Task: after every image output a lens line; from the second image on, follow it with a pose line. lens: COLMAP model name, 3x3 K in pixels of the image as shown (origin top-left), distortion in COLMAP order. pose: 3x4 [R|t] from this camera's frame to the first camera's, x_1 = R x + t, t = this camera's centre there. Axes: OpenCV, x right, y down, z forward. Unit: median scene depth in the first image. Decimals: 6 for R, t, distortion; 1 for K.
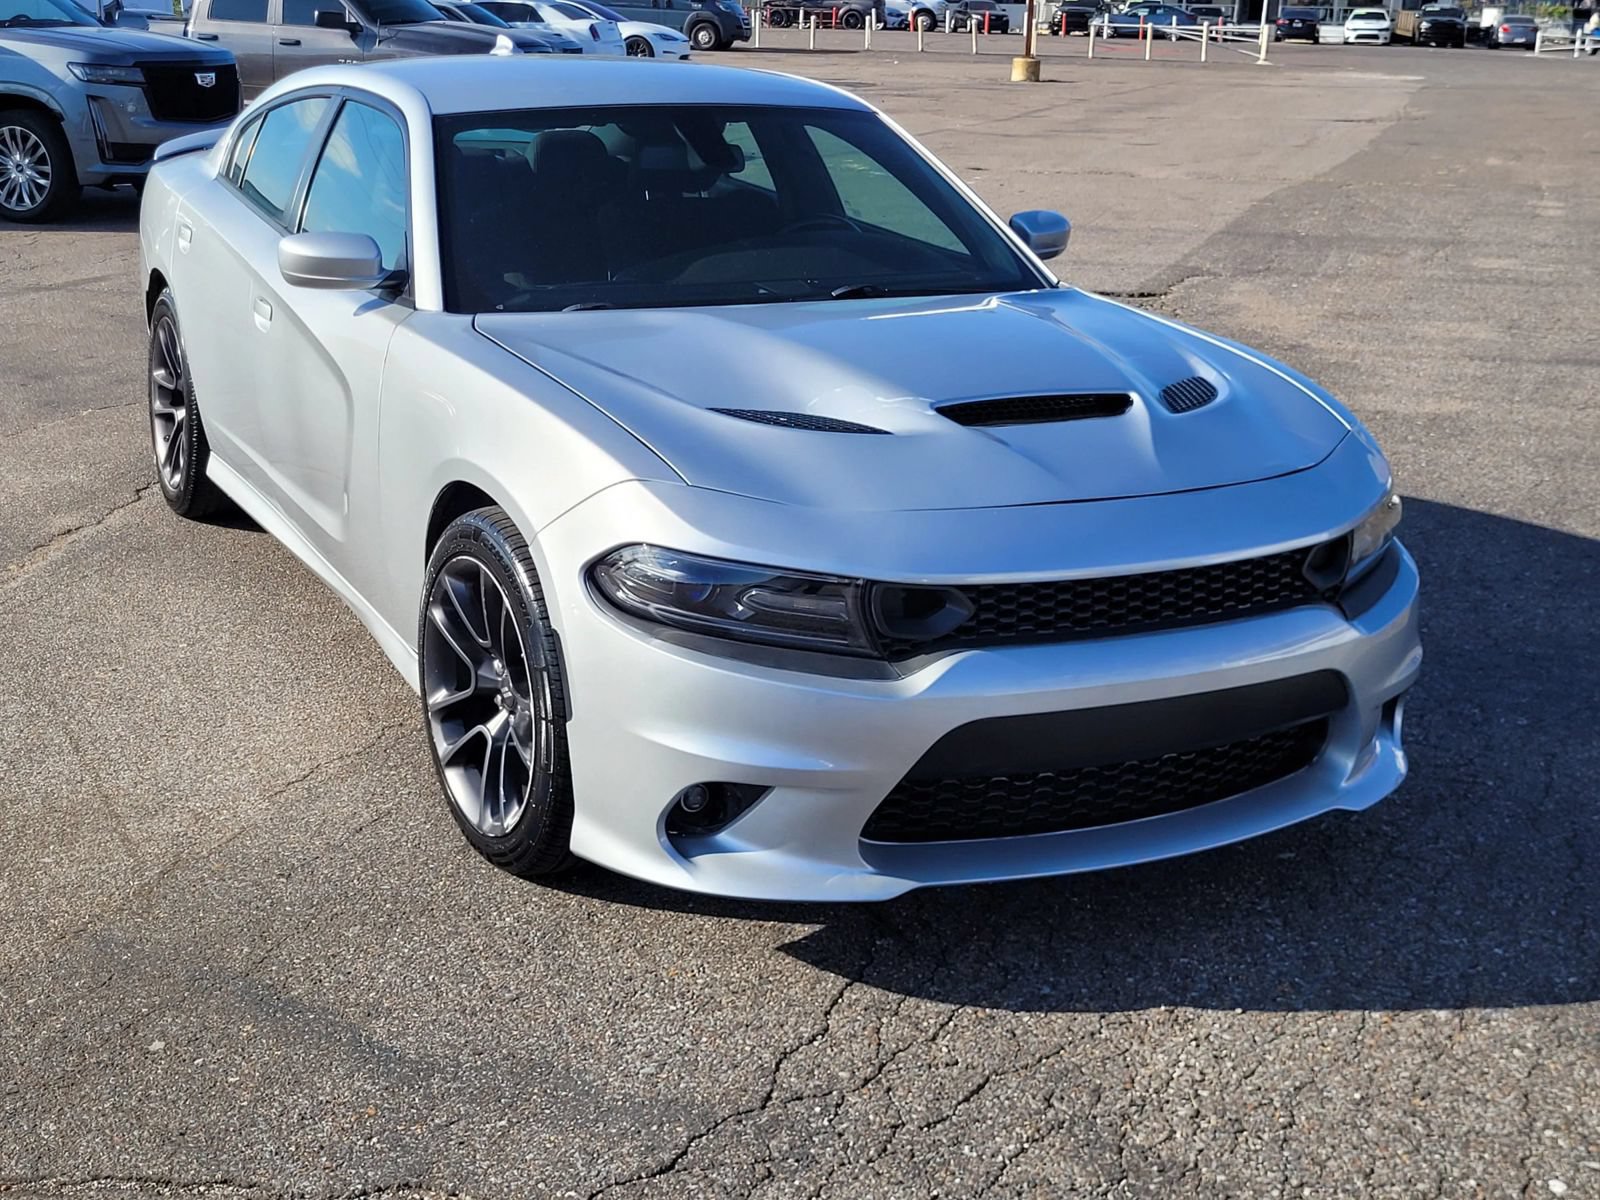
lens RADIAL K [[2099.7, 0, 736.7], [0, 2099.7, 576.4], [0, 0, 1]] dist [0.028705, 0.017275]
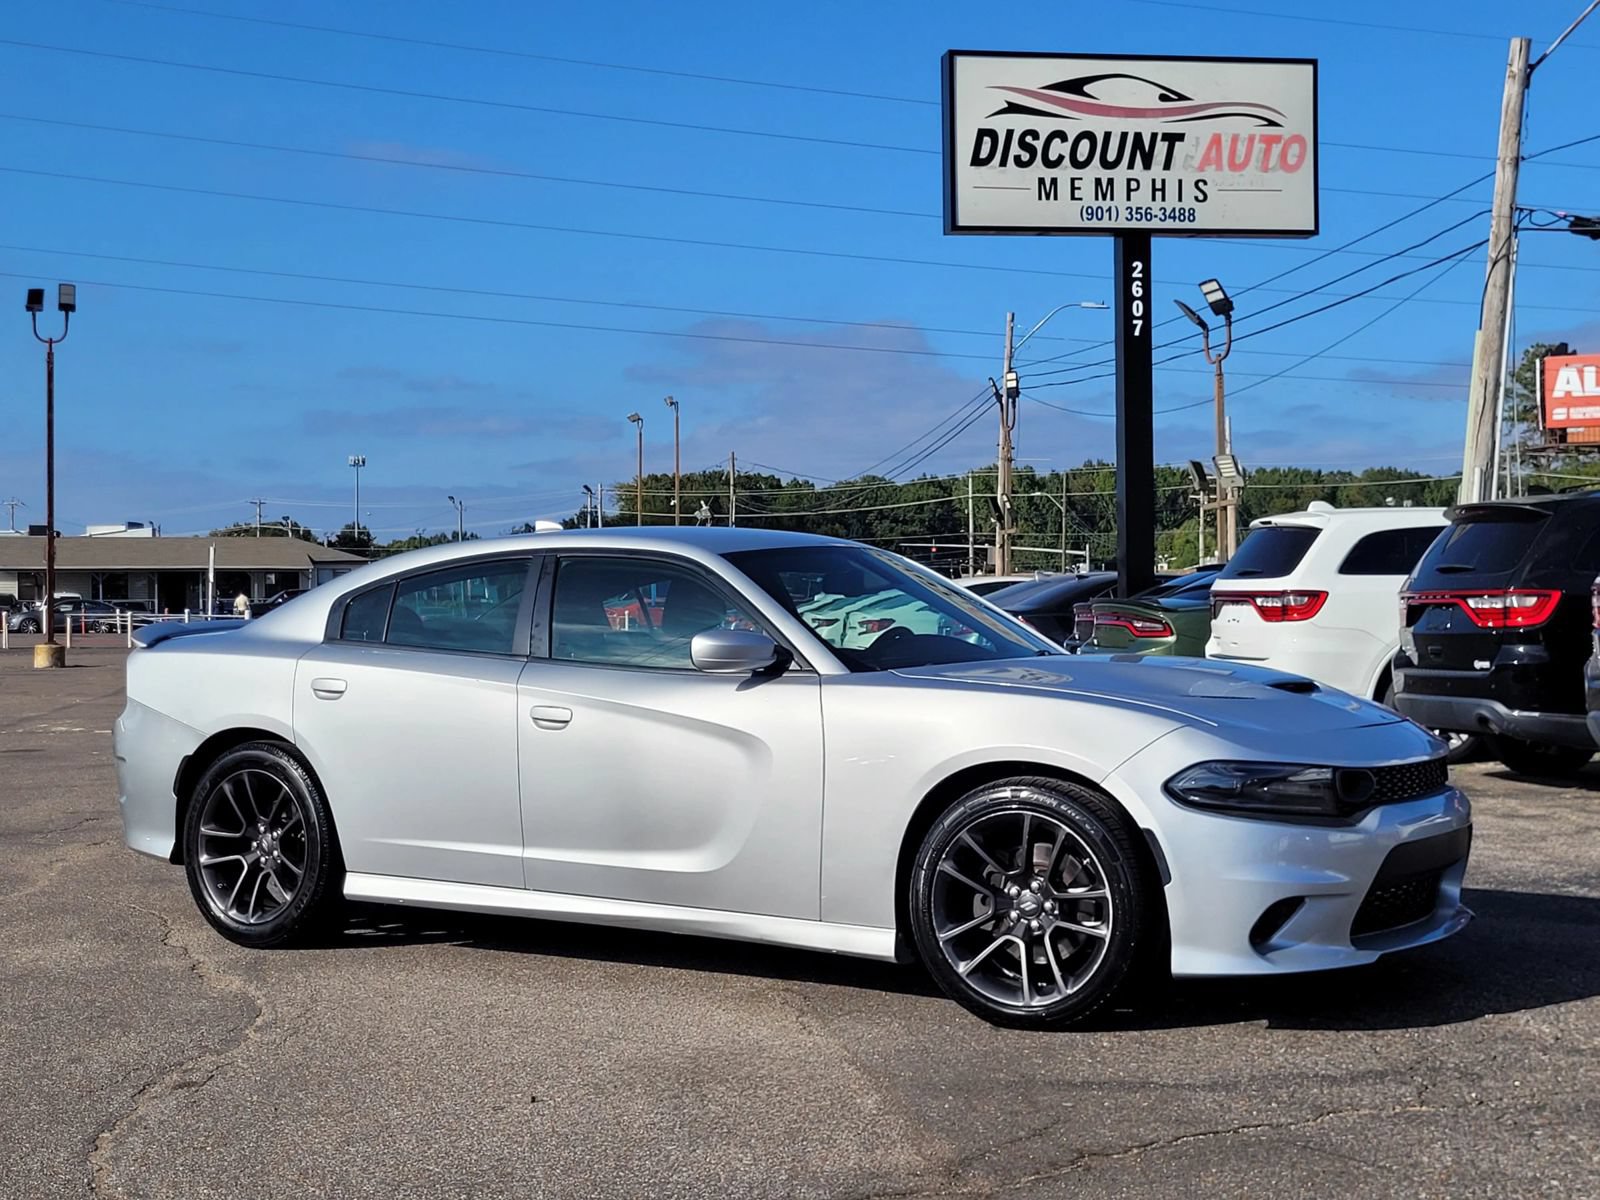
lens RADIAL K [[2229.1, 0, 799.3], [0, 2229.1, 595.1], [0, 0, 1]] dist [0.039169, 0.011517]
pose [[0.850197, -0.028565, 0.525689, -1.144578], [0.168337, 0.960856, -0.220041, 0.176208], [-0.498826, 0.275571, 0.821726, -0.270376]]
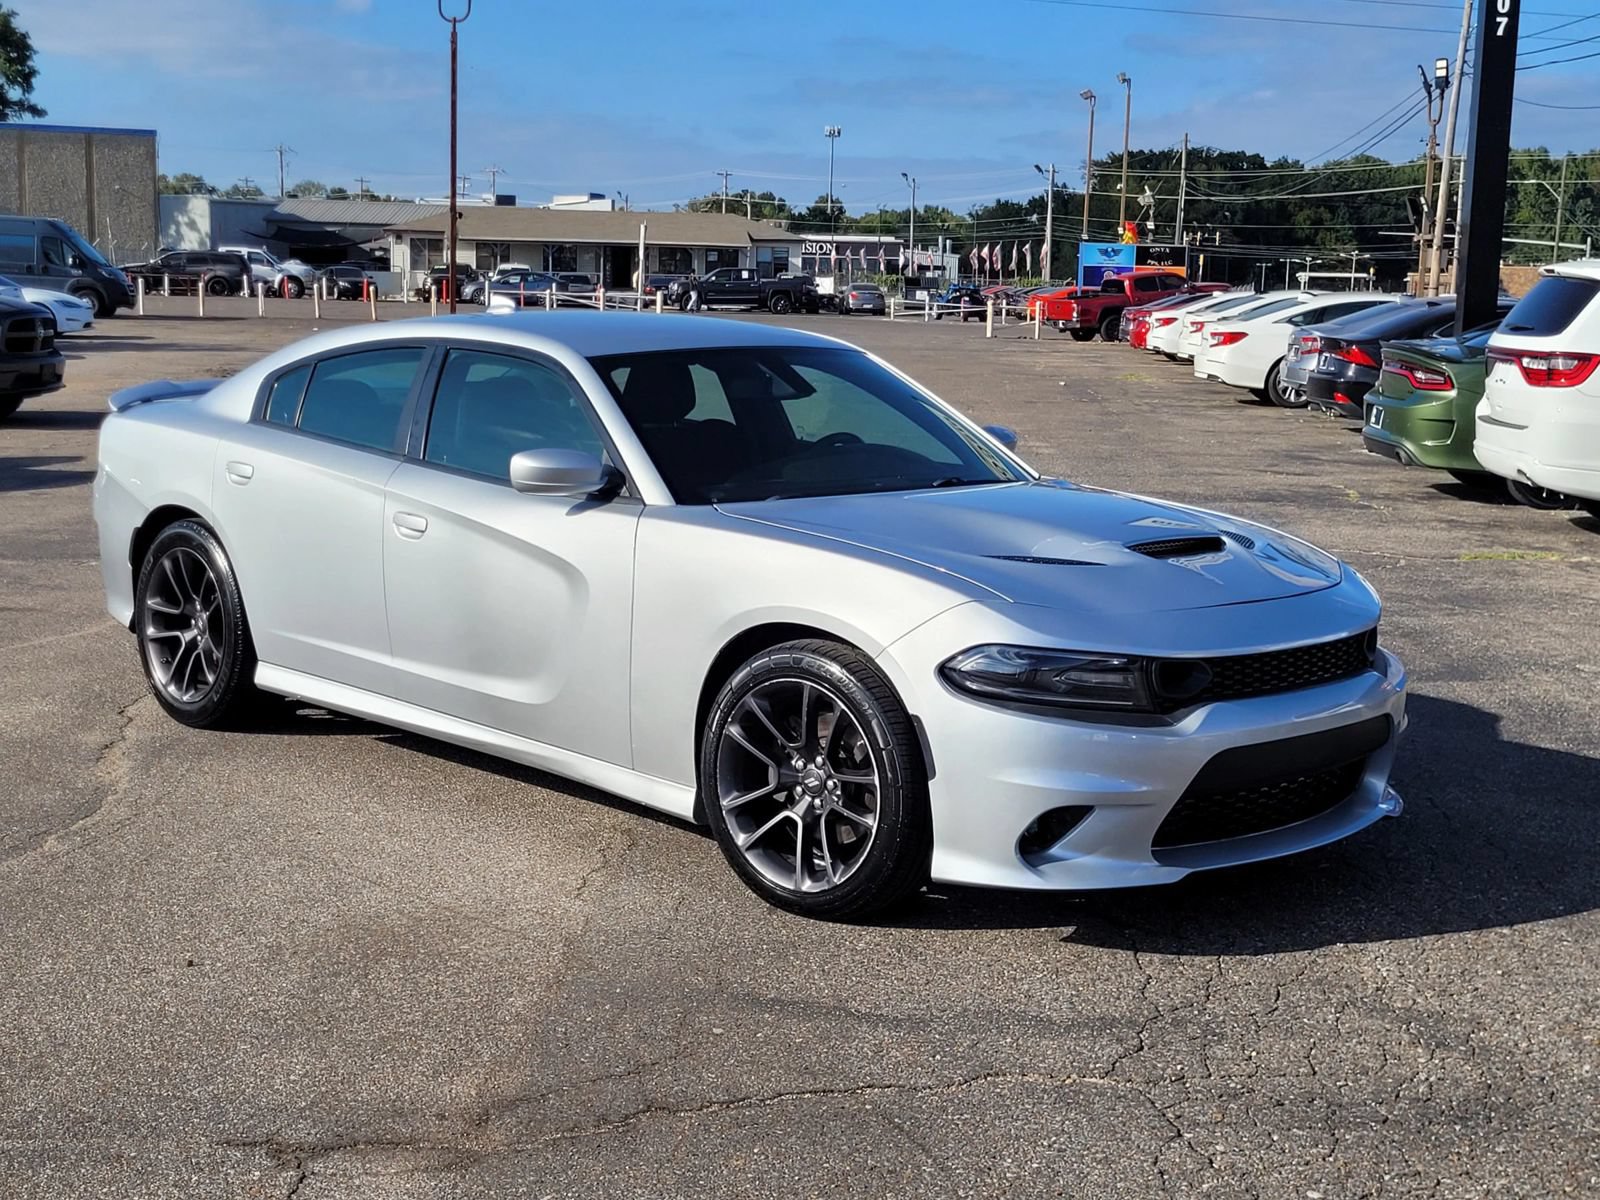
lens RADIAL K [[2226.9, 0, 763.4], [0, 2226.9, 618.3], [0, 0, 1]] dist [0.033354, 0.058446]
pose [[0.948951, -0.049711, 0.311482, -0.617561], [0.083938, 0.991694, -0.097451, 0.094624], [-0.304051, 0.118621, 0.945242, -0.345135]]
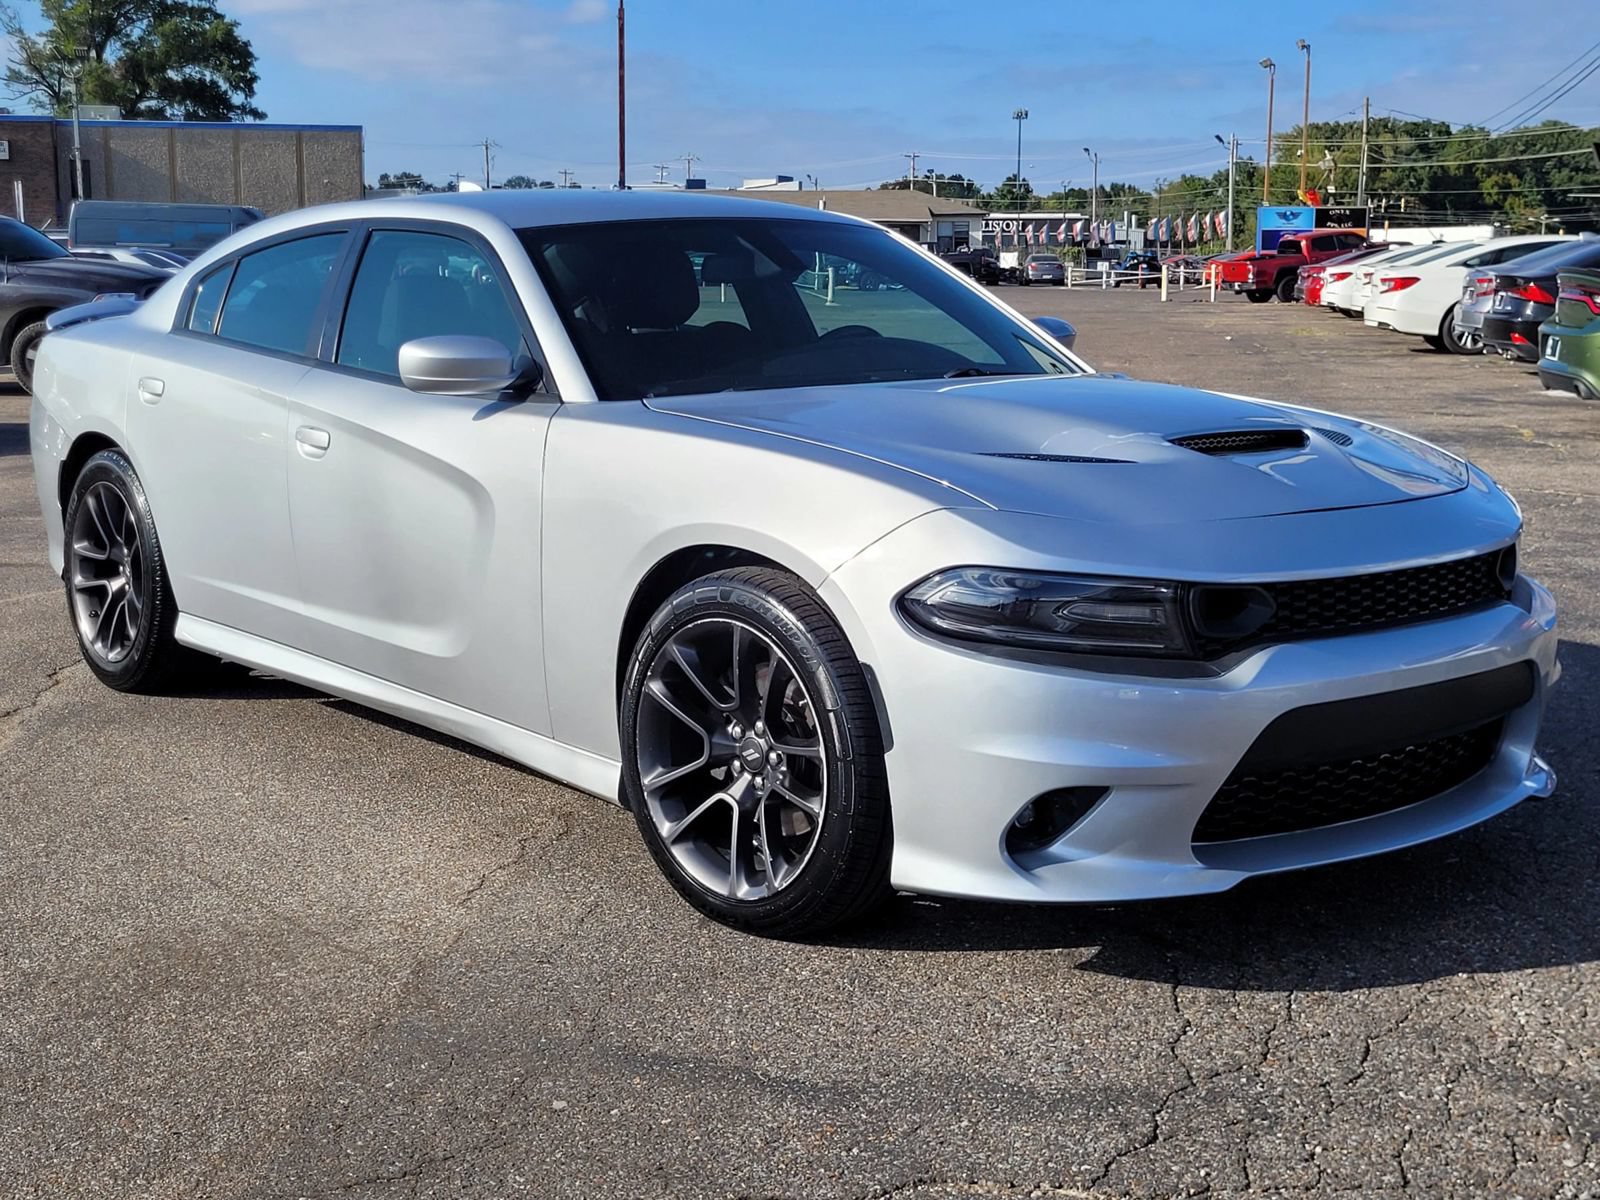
lens RADIAL K [[2141.5, 0, 780.7], [0, 2141.5, 570.8], [0, 0, 1]] dist [0.041015, 0.007288]
pose [[0.971334, -0.057181, 0.230740, -0.355167], [0.085217, 0.989885, -0.113424, 0.093114], [-0.221921, 0.129836, 0.966382, 0.003163]]
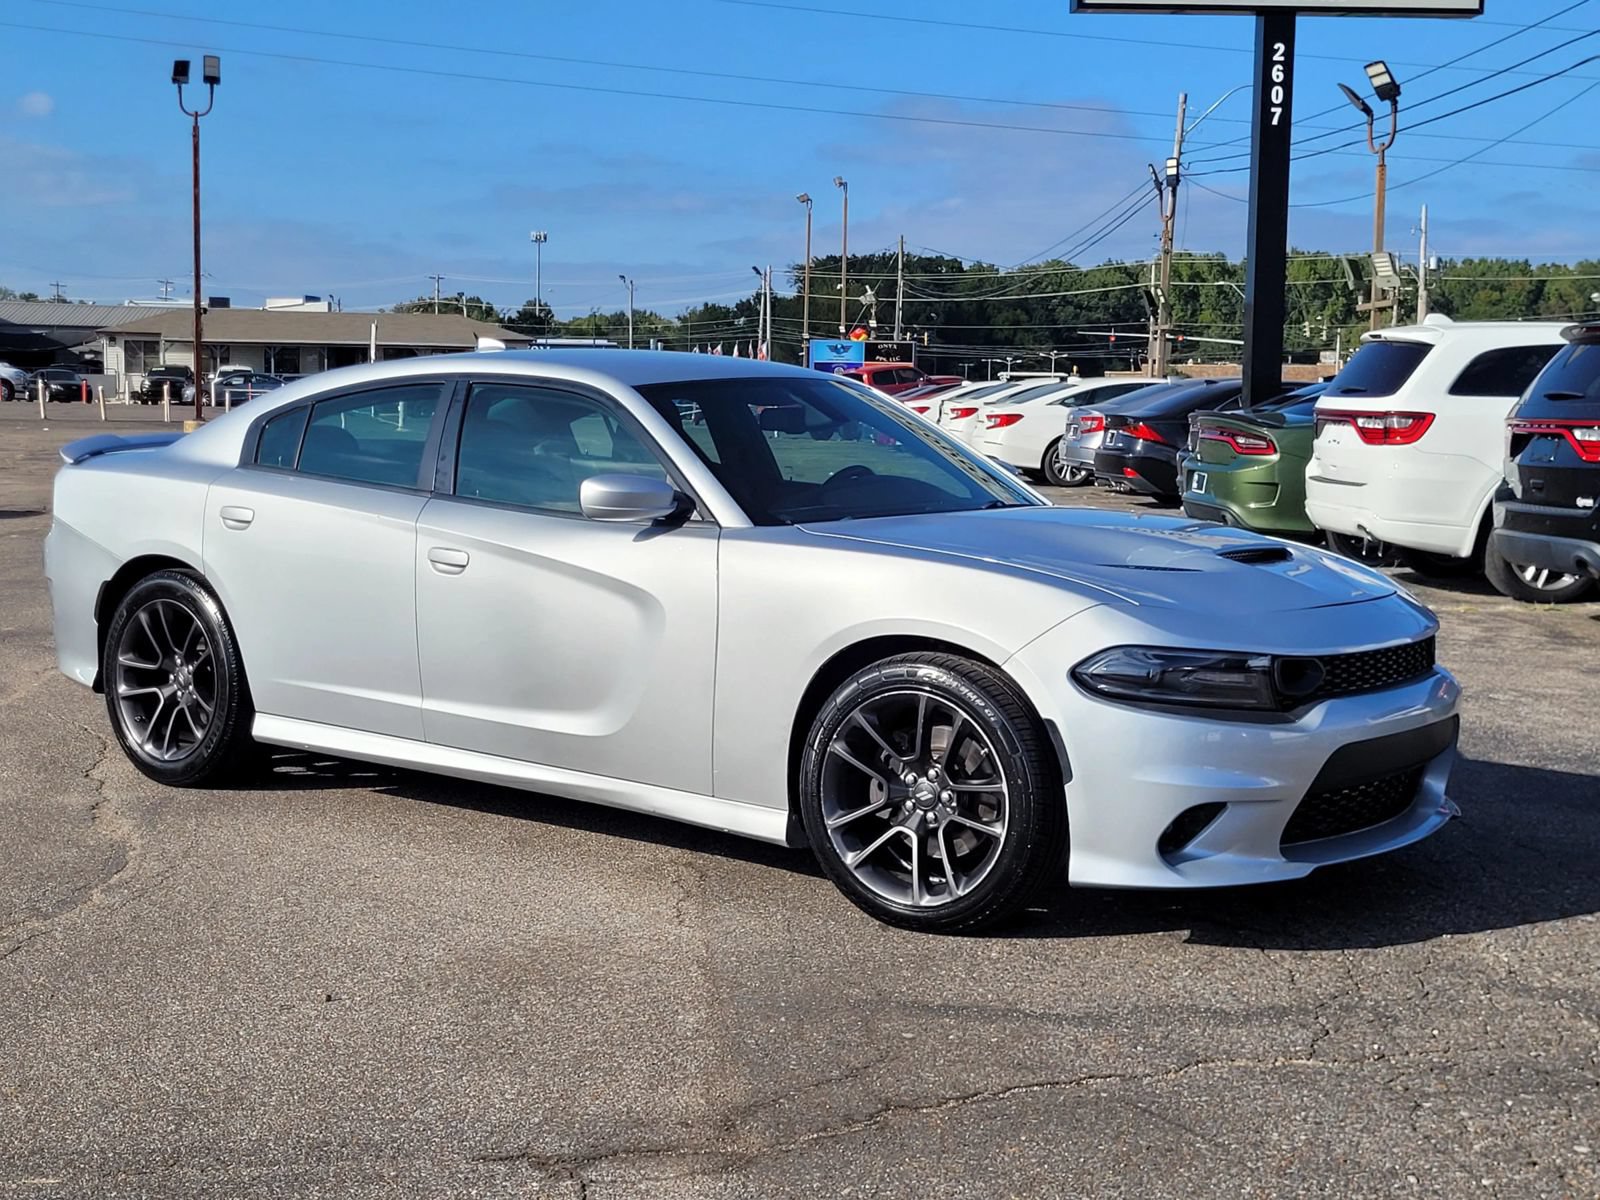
lens RADIAL K [[2226.9, 0, 763.4], [0, 2226.9, 618.3], [0, 0, 1]] dist [0.033354, 0.058446]
pose [[0.898482, -0.056242, 0.435393, -0.868016], [0.124379, 0.983735, -0.129595, 0.124046], [-0.421023, 0.170593, 0.890863, -0.228082]]
